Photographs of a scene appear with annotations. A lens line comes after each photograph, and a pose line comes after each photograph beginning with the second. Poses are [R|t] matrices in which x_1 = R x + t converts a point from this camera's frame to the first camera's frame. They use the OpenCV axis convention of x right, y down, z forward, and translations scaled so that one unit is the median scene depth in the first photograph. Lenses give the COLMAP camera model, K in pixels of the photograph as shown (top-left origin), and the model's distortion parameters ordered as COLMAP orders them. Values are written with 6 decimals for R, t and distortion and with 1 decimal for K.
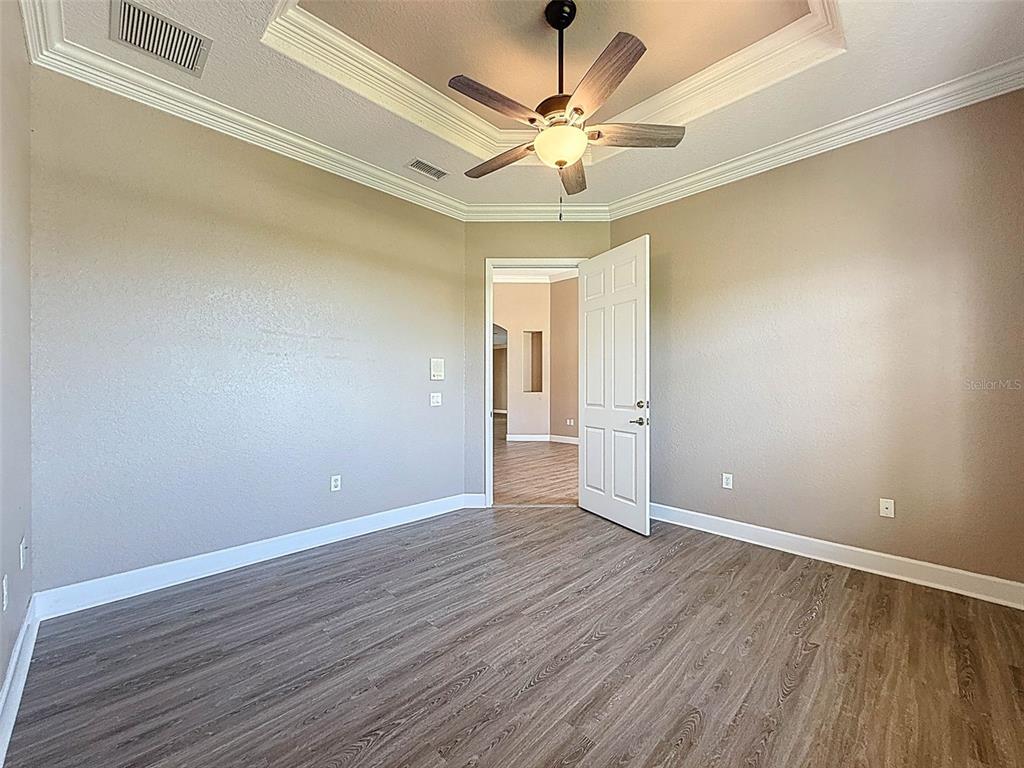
lens RADIAL K [[411.6, 0, 514.0], [0, 411.6, 389.7], [0, 0, 1]] dist [-0.002502, 0.000165]
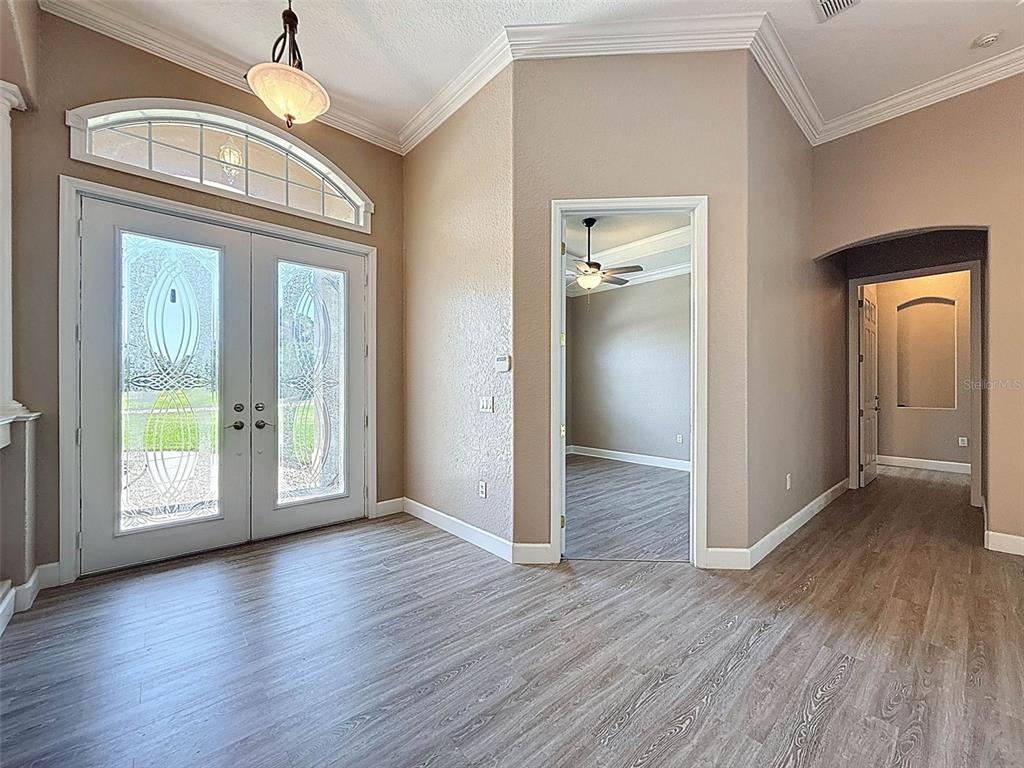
lens RADIAL K [[411.6, 0, 513.7], [0, 411.6, 386.6], [0, 0, 1]] dist [-0.002502, 0.000165]
pose [[-0.998174, -0.002648, 0.060345, 0.302791], [-0.001949, 0.999930, 0.011633, -0.029057], [-0.060372, 0.011494, -0.998110, 2.556138]]
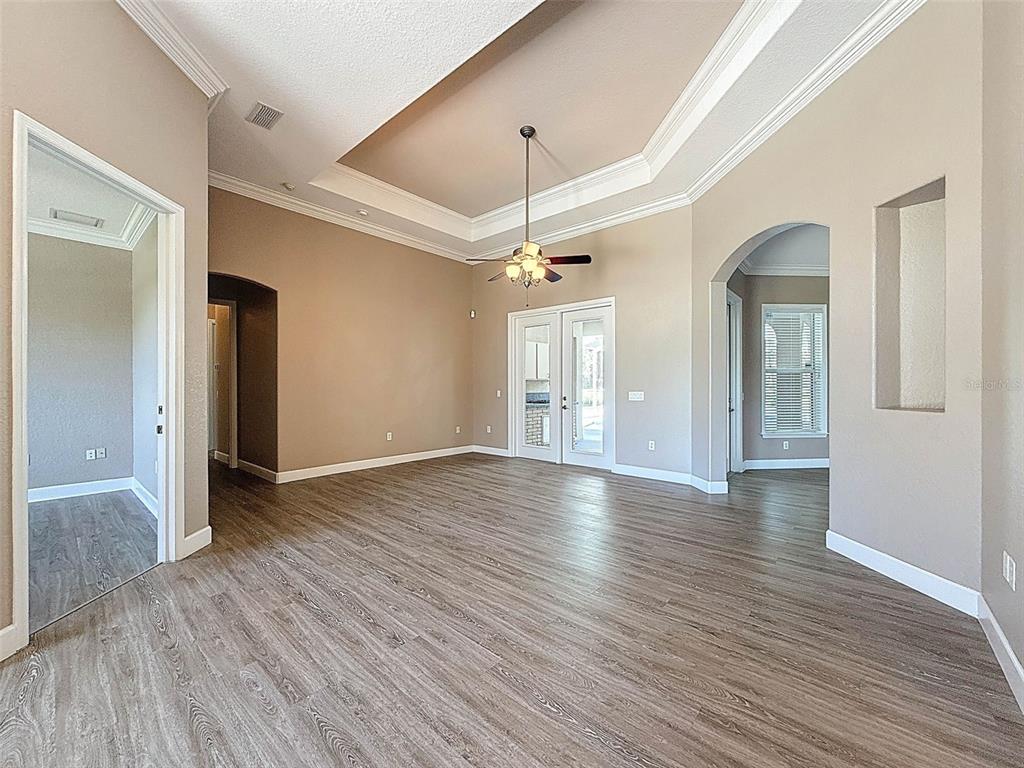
lens RADIAL K [[411.6, 0, 513.0], [0, 411.6, 384.1], [0, 0, 1]] dist [-0.002502, 0.000165]
pose [[0.063681, -0.004323, -0.997961, 1.005510], [-0.005640, 0.999973, -0.004691, -0.025950], [0.997954, 0.005927, 0.063654, 2.315379]]
